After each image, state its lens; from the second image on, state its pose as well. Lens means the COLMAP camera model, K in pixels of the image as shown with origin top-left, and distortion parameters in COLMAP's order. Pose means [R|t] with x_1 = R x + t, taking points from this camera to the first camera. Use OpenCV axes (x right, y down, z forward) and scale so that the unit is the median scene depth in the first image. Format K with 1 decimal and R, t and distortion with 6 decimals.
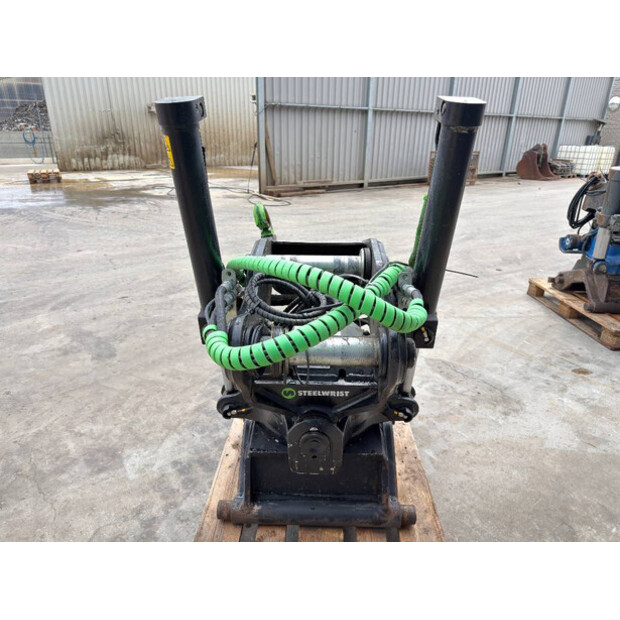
lens RADIAL K [[438.8, 0, 312.8], [0, 438.8, 310.8], [0, 0, 1]] dist [0.017313, -0.029433]
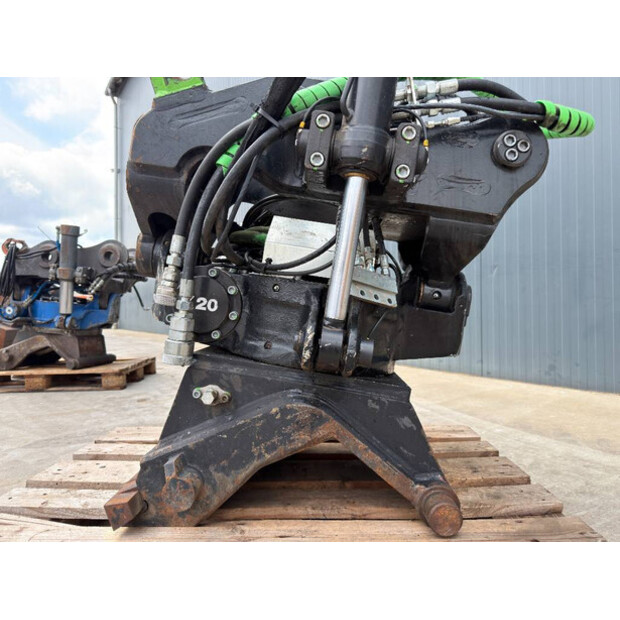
lens RADIAL K [[438.8, 0, 308.8], [0, 438.8, 310.9], [0, 0, 1]] dist [0.017313, -0.029433]
pose [[-0.002855, -0.010498, 0.999941, -0.067113], [0.380465, 0.924732, 0.010795, 0.013832], [-0.924791, 0.380473, 0.001354, 0.095910]]
